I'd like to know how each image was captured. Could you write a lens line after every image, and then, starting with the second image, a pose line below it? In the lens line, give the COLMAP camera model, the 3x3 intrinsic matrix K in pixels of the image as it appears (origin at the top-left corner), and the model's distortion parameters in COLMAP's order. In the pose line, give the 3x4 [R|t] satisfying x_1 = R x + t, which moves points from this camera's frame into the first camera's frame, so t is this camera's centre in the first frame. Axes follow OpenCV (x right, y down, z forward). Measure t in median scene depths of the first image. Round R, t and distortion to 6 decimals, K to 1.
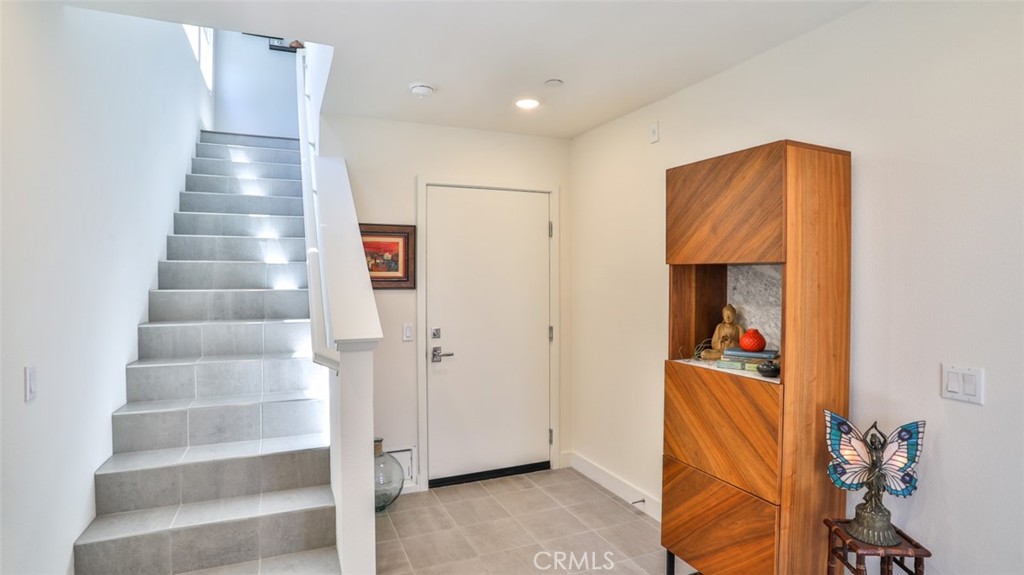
lens RADIAL K [[510.1, 0, 509.7], [0, 510.1, 295.1], [0, 0, 1]] dist [-0.081298, 0.038290]
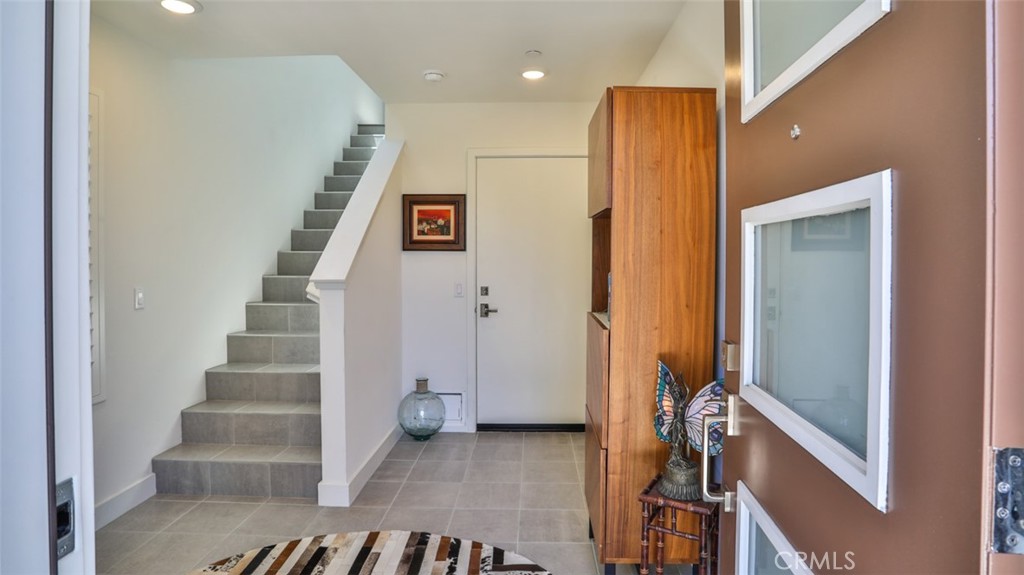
lens RADIAL K [[530.1, 0, 511.9], [0, 530.1, 279.6], [0, 0, 1]] dist [-0.082584, 0.044023]
pose [[0.913060, 0.021938, -0.407235, 0.411693], [-0.016932, 0.999730, 0.015893, 0.033252], [0.407474, -0.007616, 0.913185, -0.028708]]
